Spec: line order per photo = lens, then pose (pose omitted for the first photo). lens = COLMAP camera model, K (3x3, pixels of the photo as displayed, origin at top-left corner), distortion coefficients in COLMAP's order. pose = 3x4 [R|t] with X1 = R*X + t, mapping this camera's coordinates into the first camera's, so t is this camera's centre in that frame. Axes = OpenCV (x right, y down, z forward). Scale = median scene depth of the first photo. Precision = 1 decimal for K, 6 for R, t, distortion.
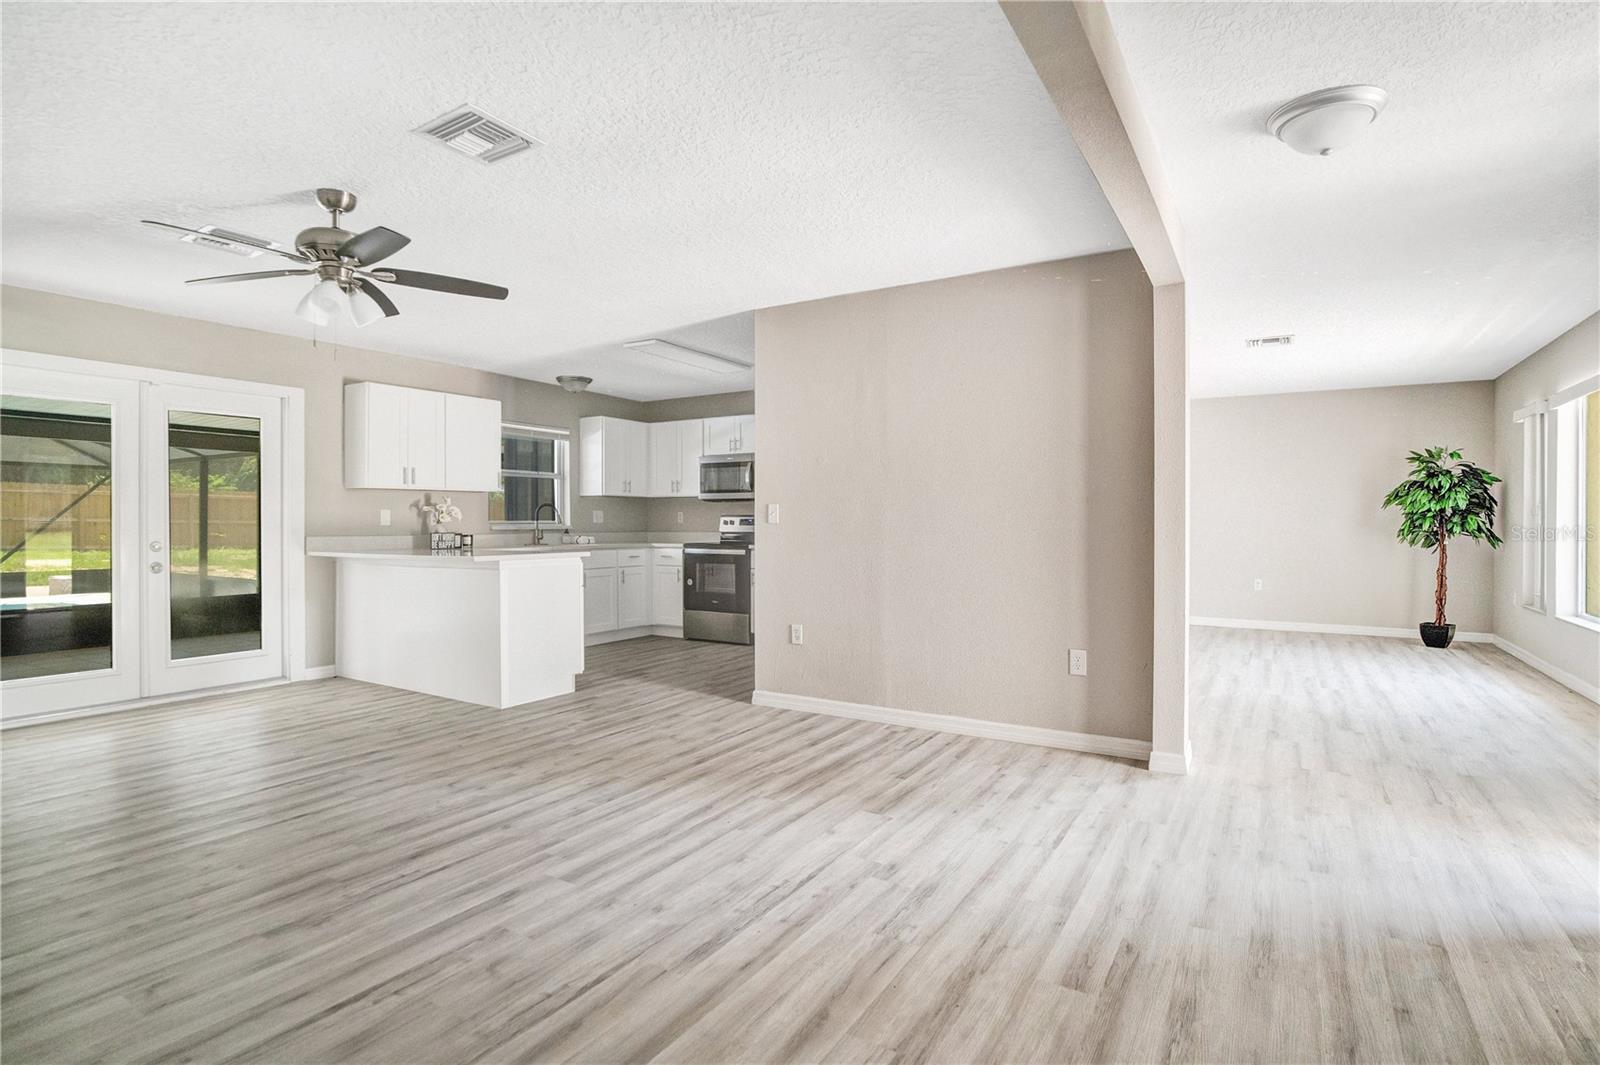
lens RADIAL K [[759.1, 0, 798.2], [0, 759.1, 523.3], [0, 0, 1]] dist [0.004432, 0.000233]
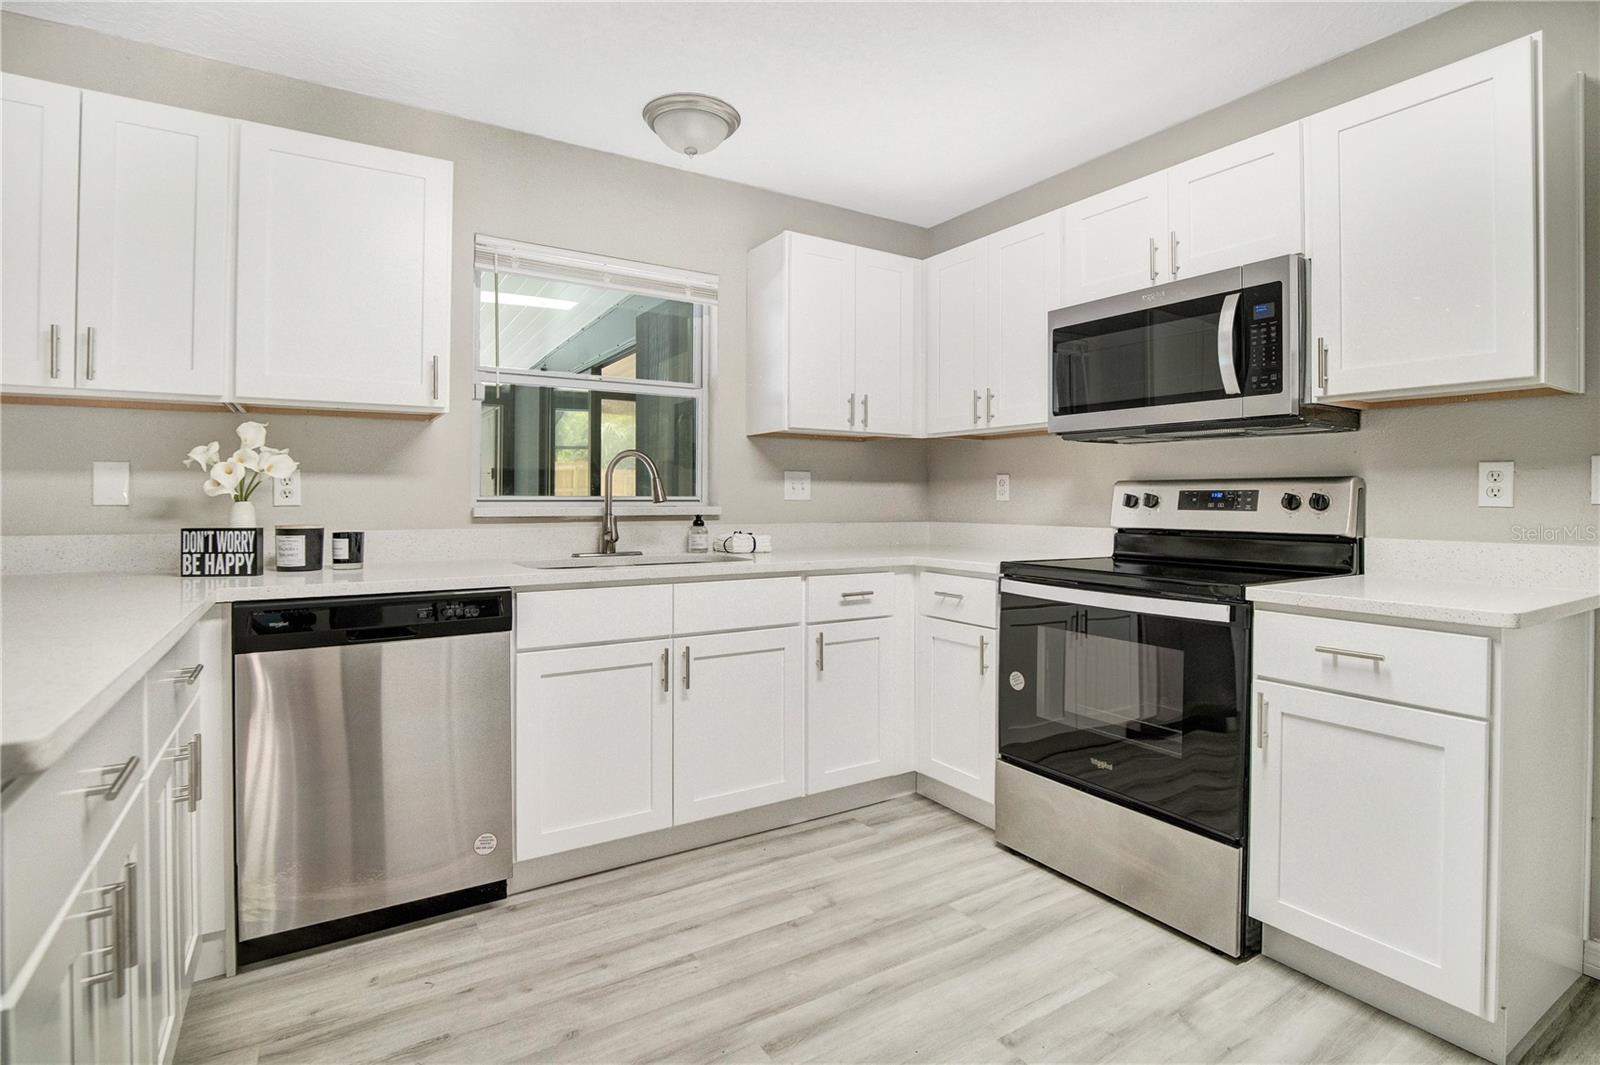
lens RADIAL K [[759.1, 0, 766.6], [0, 759.1, 485.4], [0, 0, 1]] dist [0.004432, 0.000233]
pose [[0.869171, -0.007076, -0.494461, -0.072173], [-0.003828, 0.999771, -0.021037, -0.000261], [0.494497, 0.020178, 0.868945, 0.645575]]
